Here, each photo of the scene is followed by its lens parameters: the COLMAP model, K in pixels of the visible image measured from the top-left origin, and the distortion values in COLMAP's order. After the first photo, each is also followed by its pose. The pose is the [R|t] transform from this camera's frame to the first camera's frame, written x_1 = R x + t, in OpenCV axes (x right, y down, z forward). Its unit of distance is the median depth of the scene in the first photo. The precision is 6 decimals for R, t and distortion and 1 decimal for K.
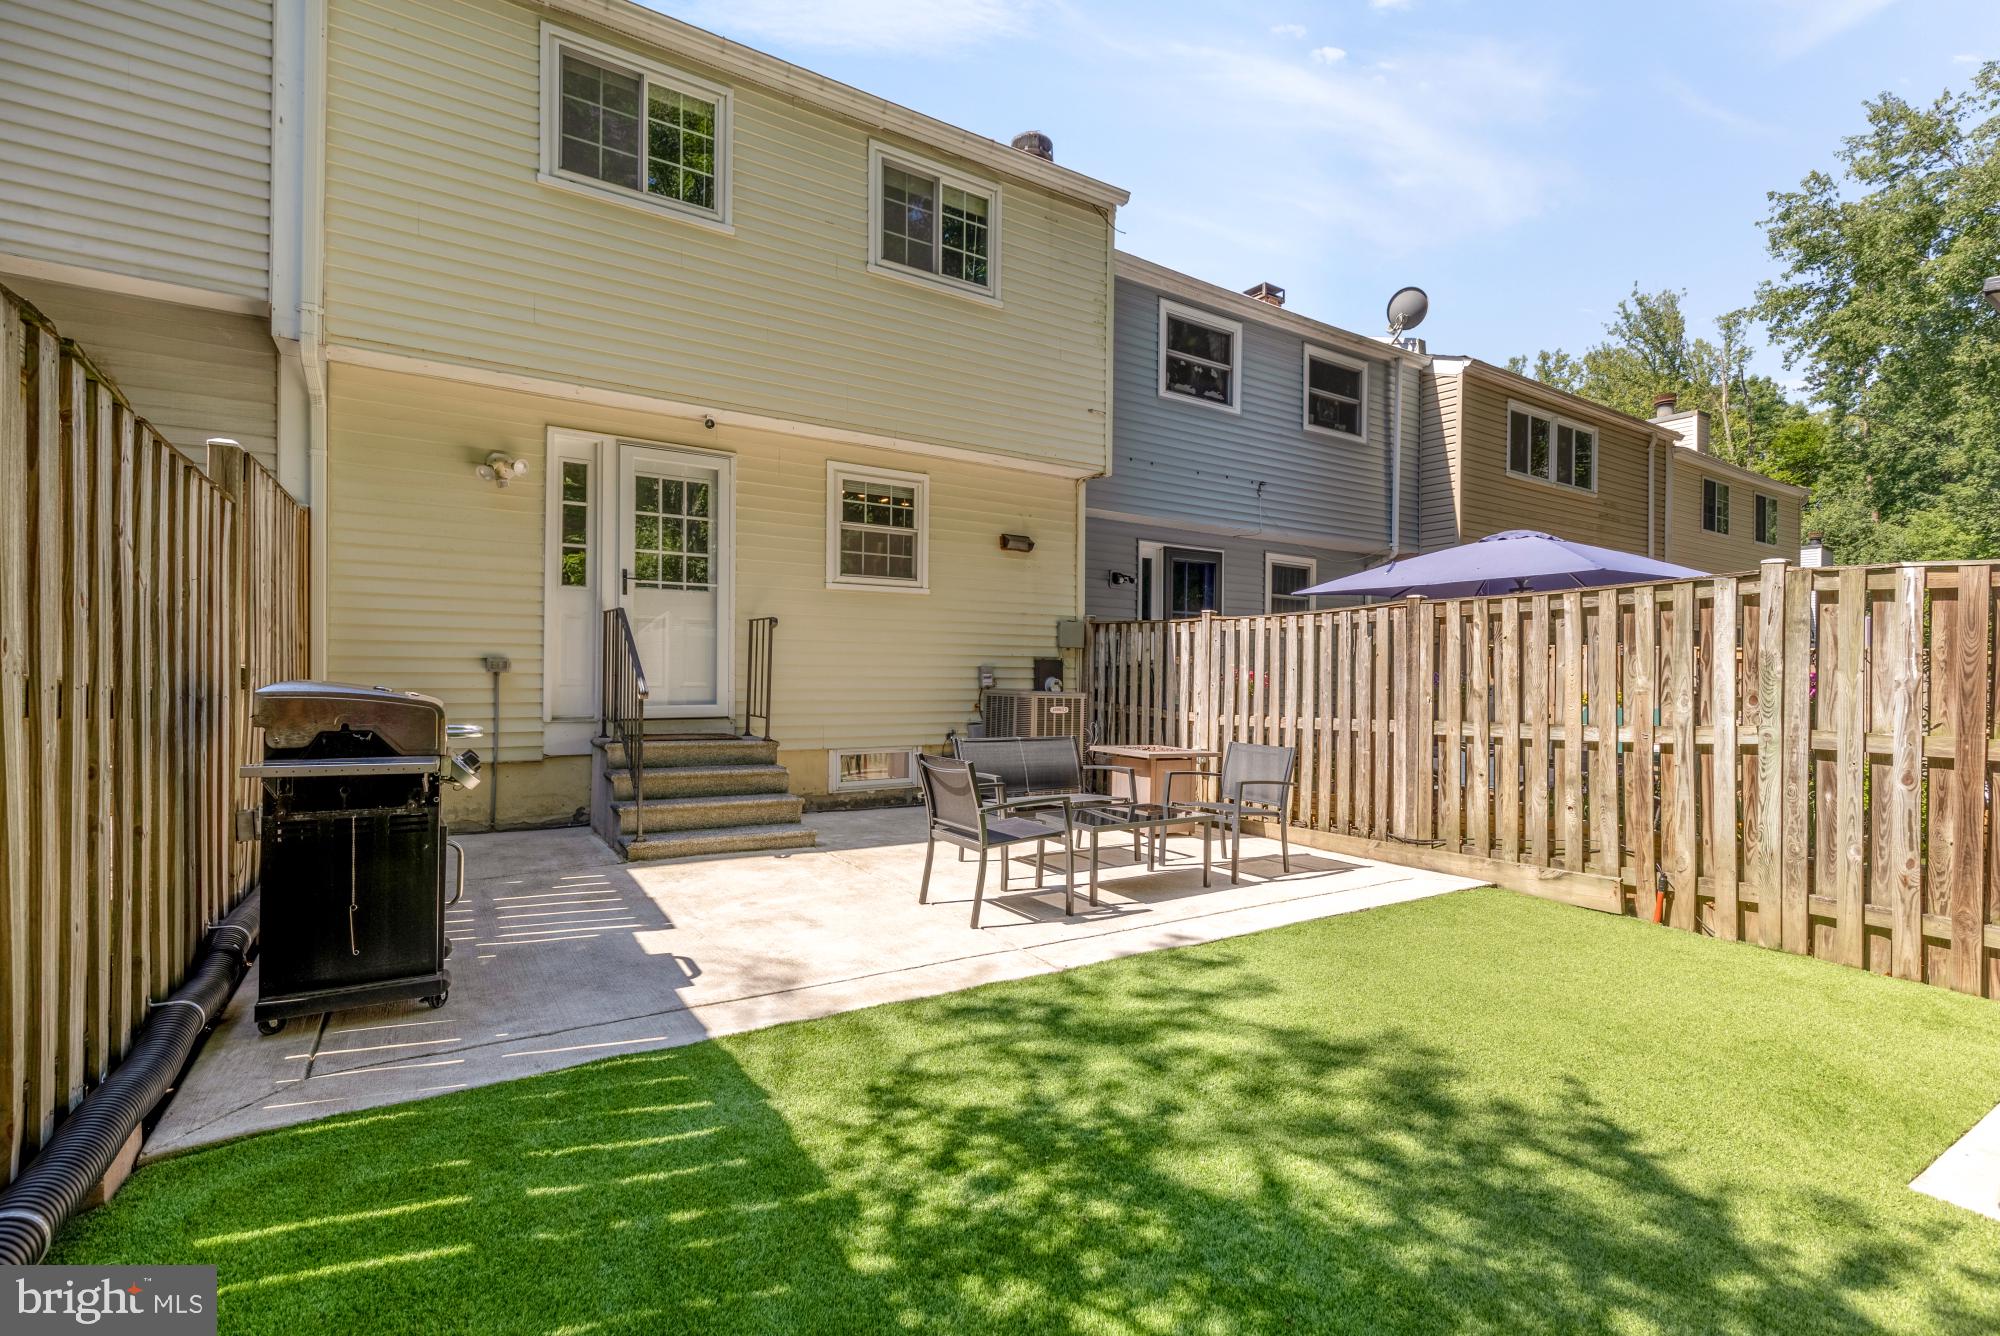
lens RADIAL K [[898.5, 0, 999.8], [0, 898.5, 670.2], [0, 0, 1]] dist [0.006582, -0.001123]
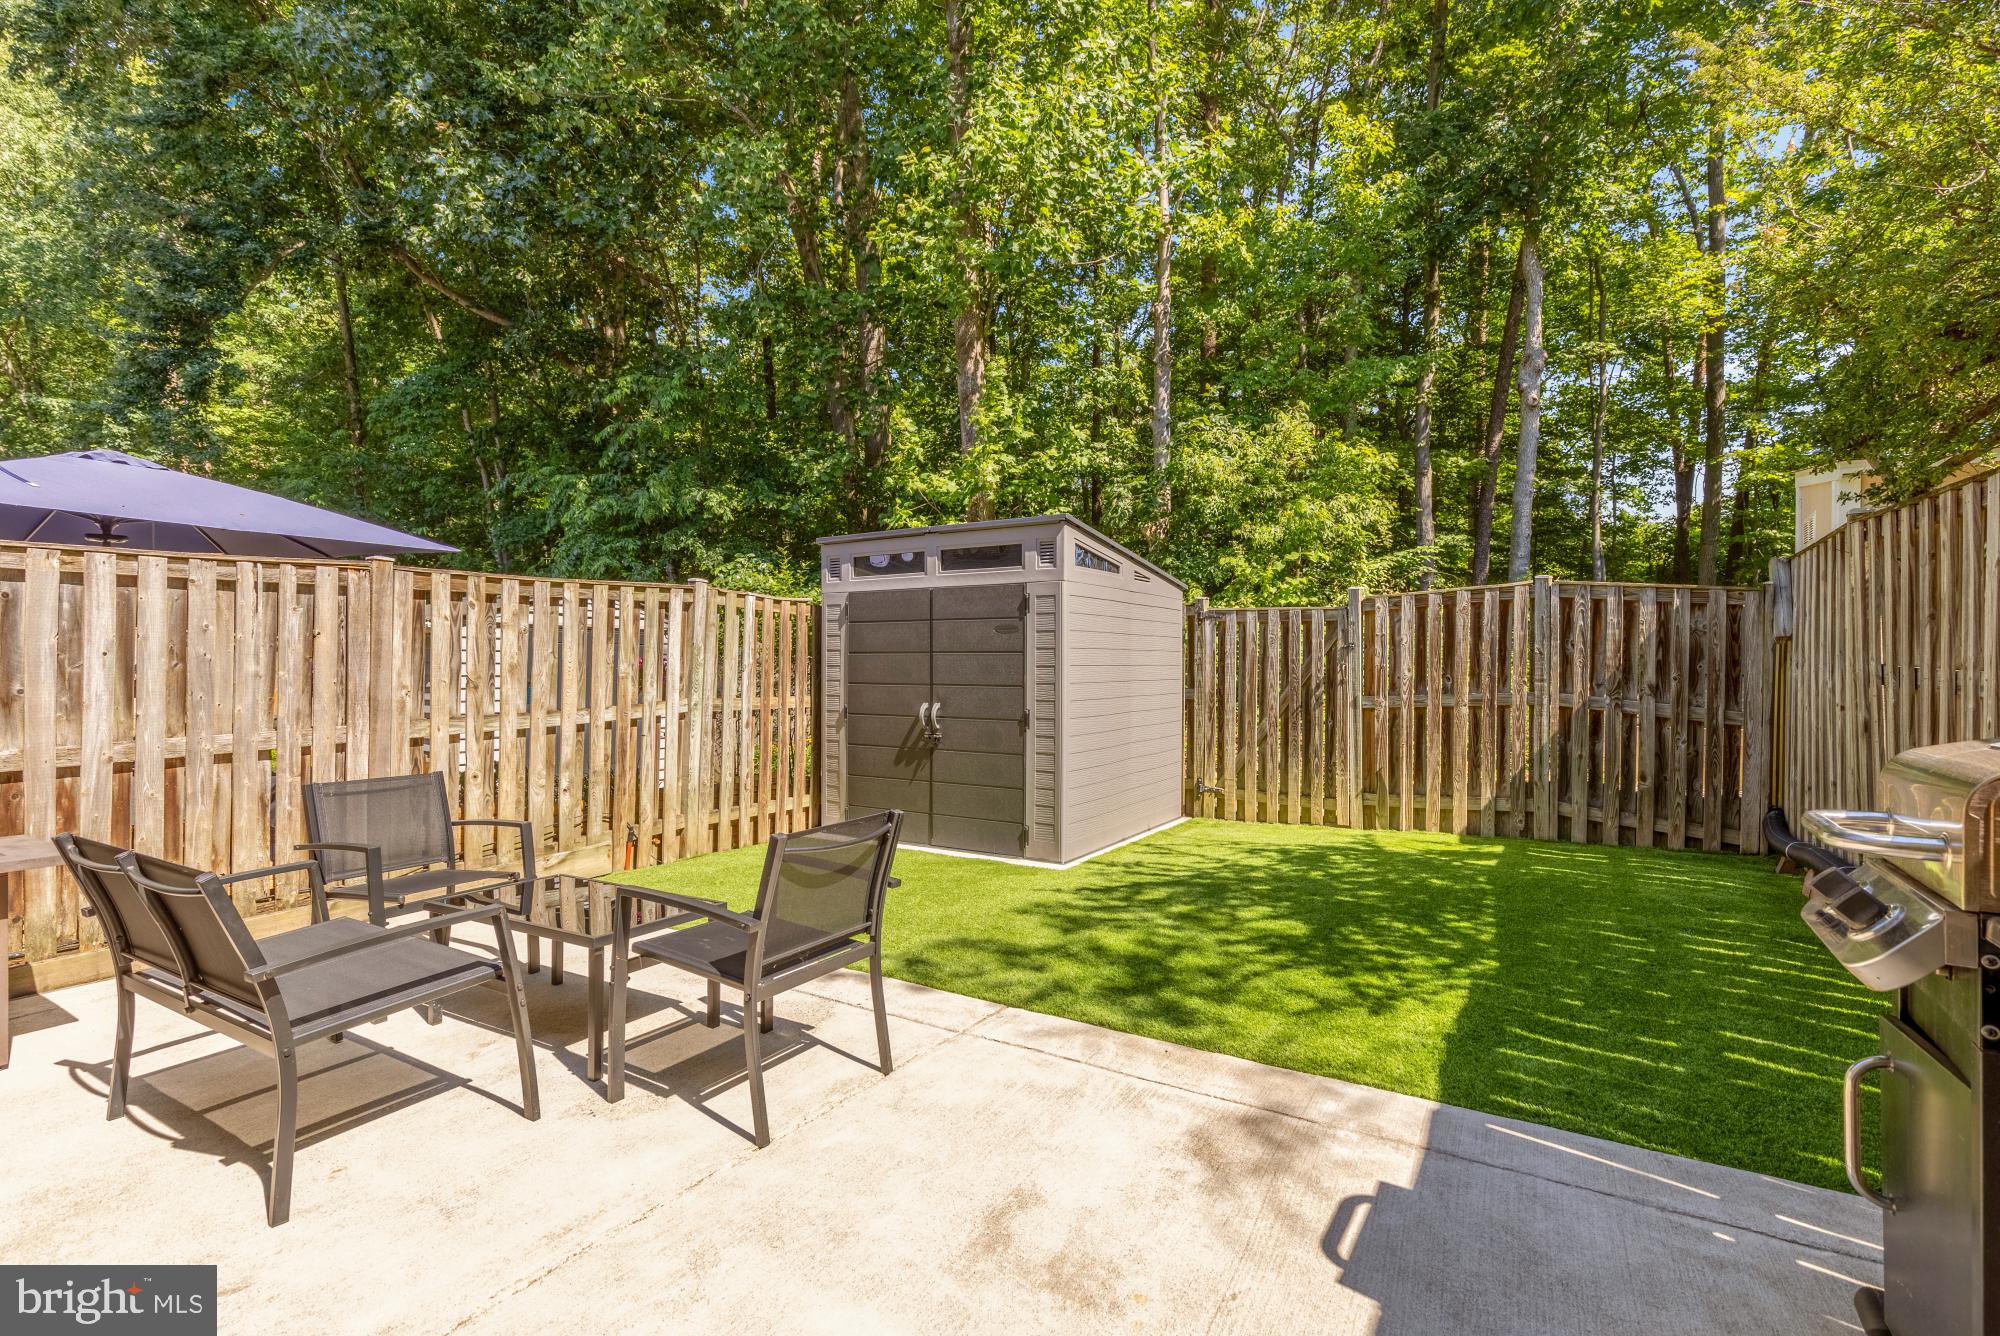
lens RADIAL K [[898.5, 0, 1006.7], [0, 898.5, 662.8], [0, 0, 1]] dist [0.006582, -0.001123]
pose [[-0.429713, -0.008399, 0.902926, -0.886722], [-0.008309, 0.999951, 0.005347, -0.005724], [-0.902927, -0.005205, -0.429762, 1.693423]]
